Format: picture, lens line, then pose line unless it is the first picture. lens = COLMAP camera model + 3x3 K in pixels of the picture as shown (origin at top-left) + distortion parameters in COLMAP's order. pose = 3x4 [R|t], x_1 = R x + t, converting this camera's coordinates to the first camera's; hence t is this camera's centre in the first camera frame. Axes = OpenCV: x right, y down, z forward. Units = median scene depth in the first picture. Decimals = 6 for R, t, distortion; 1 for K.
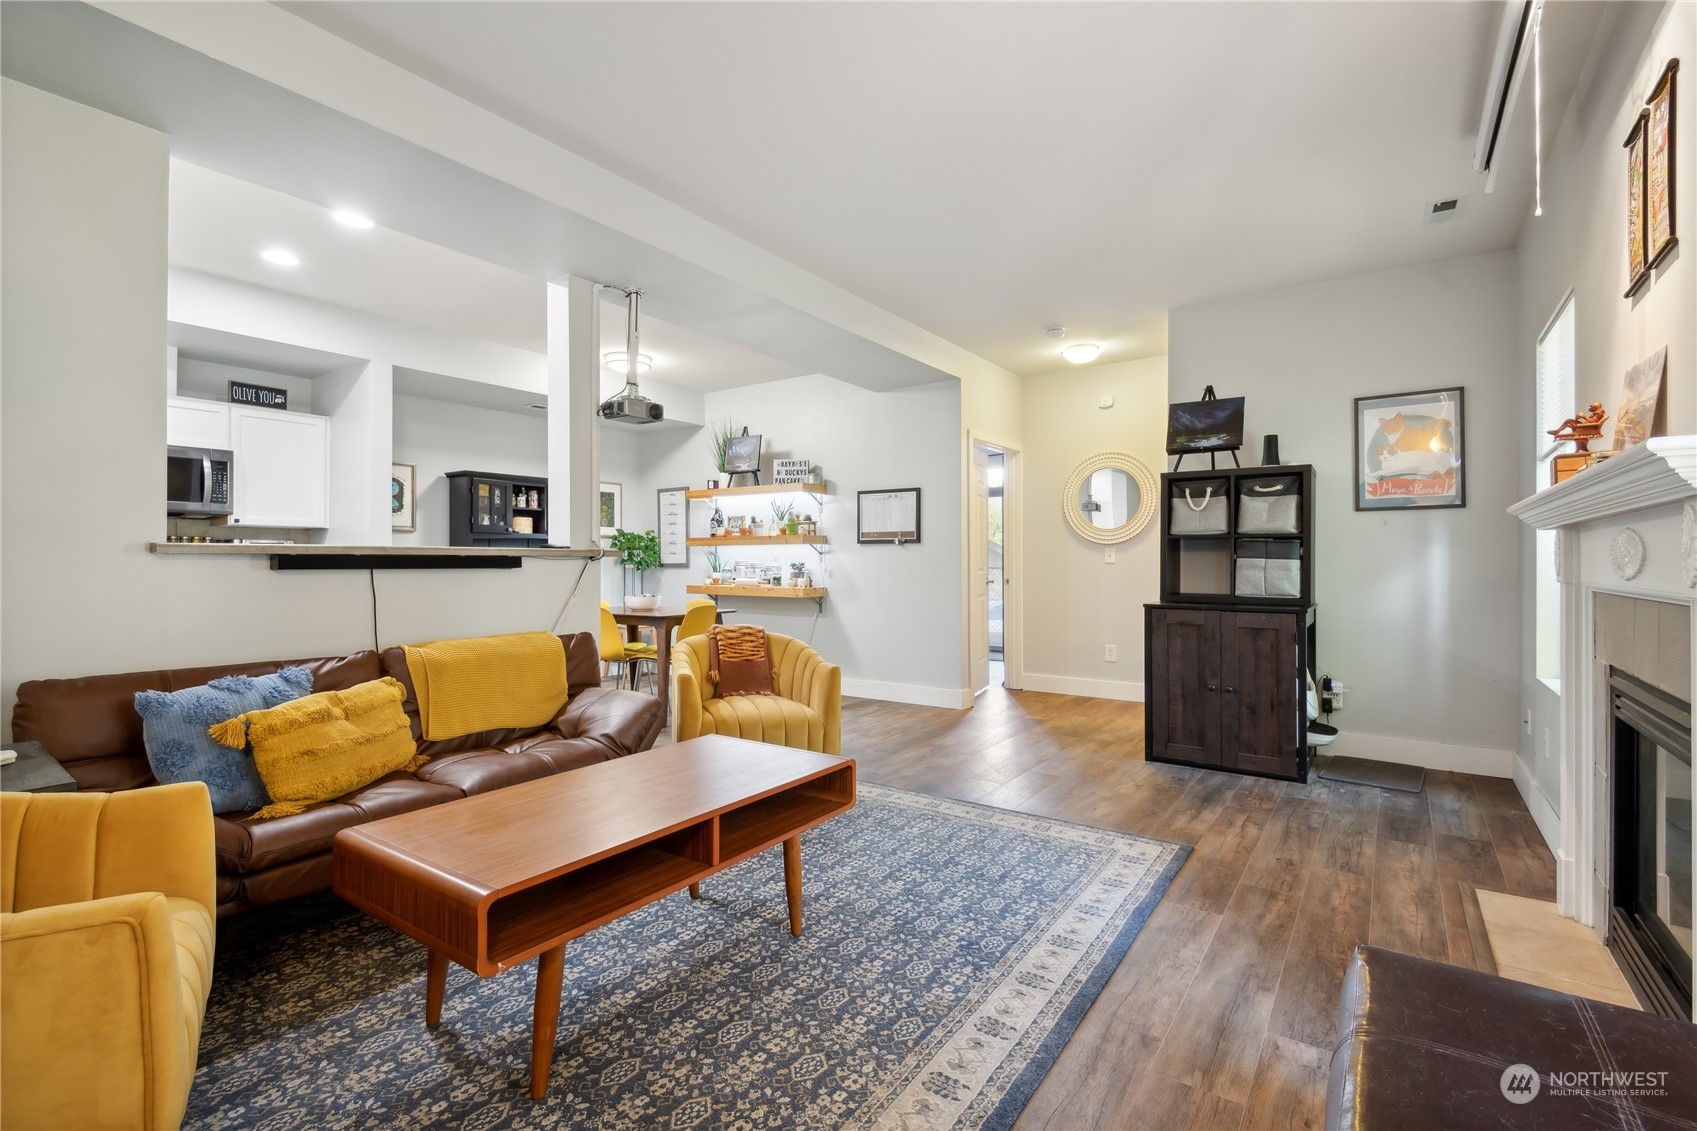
lens RADIAL K [[777.0, 0, 841.8], [0, 777.0, 550.8], [0, 0, 1]] dist [0.028688, -0.018696]
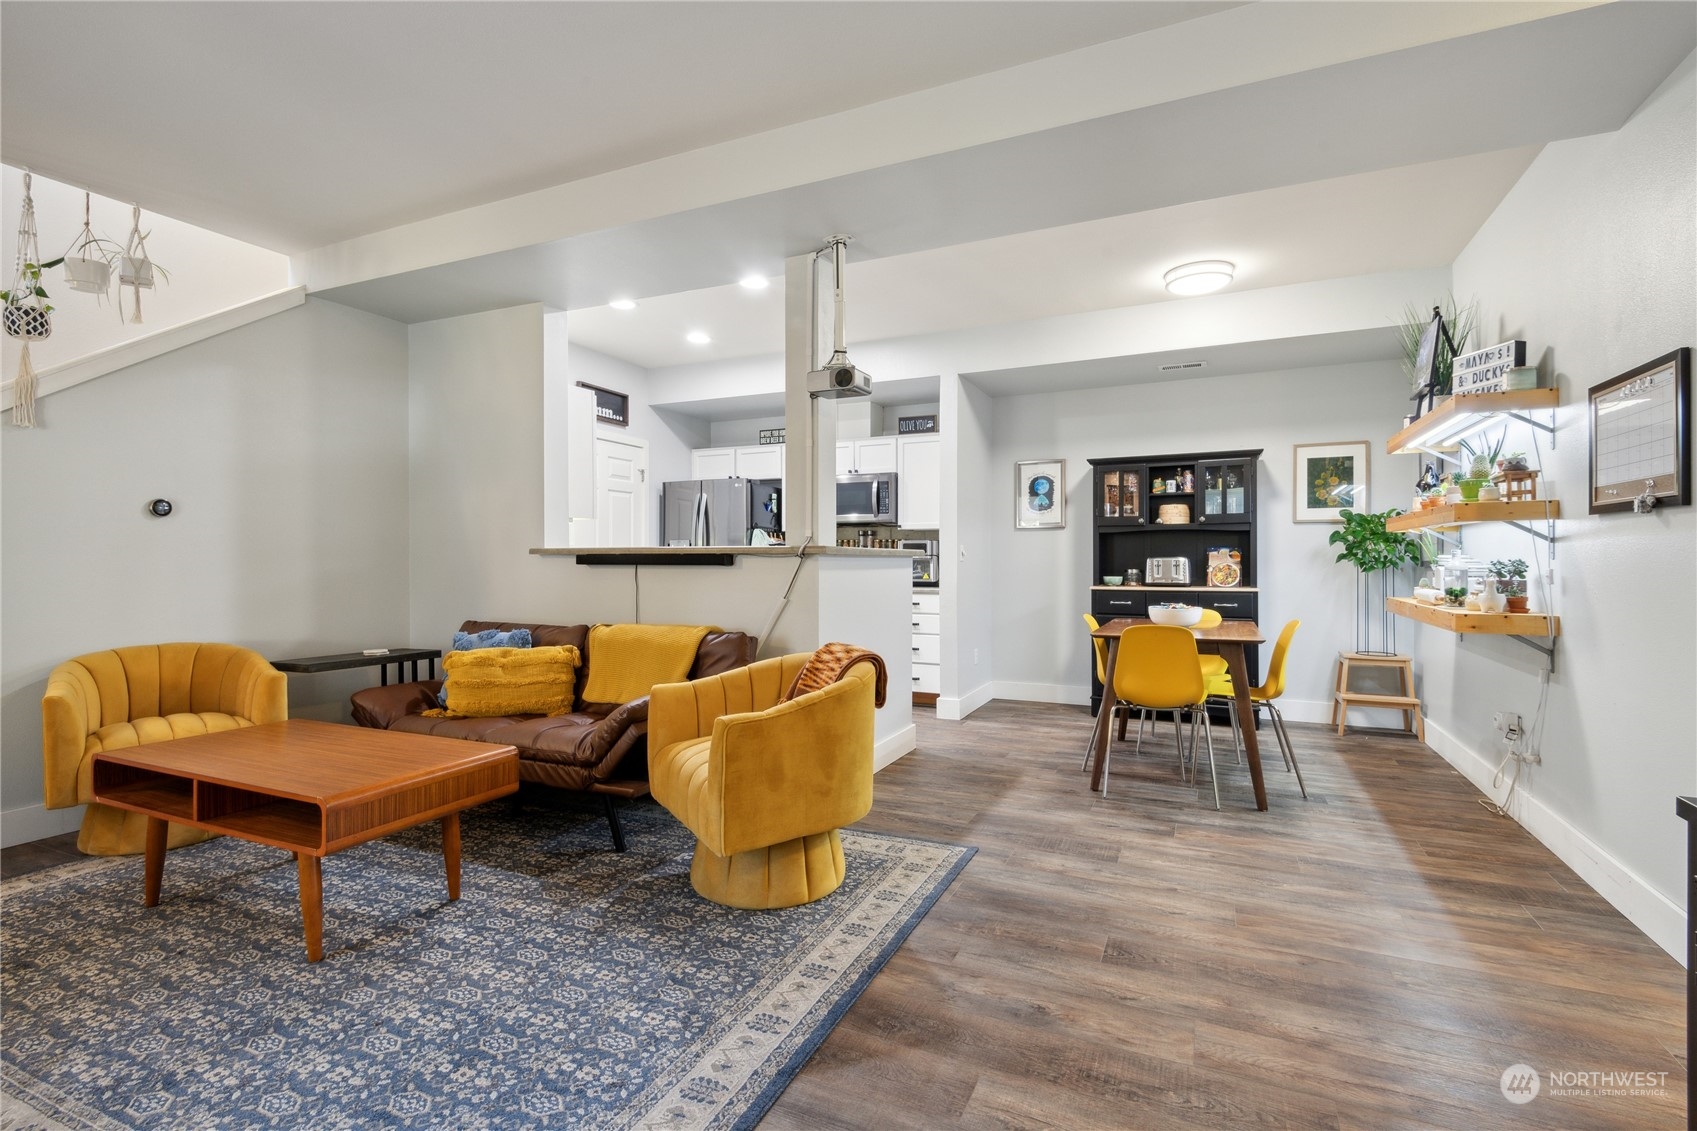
lens RADIAL K [[777.0, 0, 856.8], [0, 777.0, 562.0], [0, 0, 1]] dist [0.028688, -0.018696]
pose [[0.189099, 0.005454, -0.981943, 0.678162], [0.016004, 0.999835, 0.008636, 0.011362], [0.981828, -0.017348, 0.188980, 1.011560]]
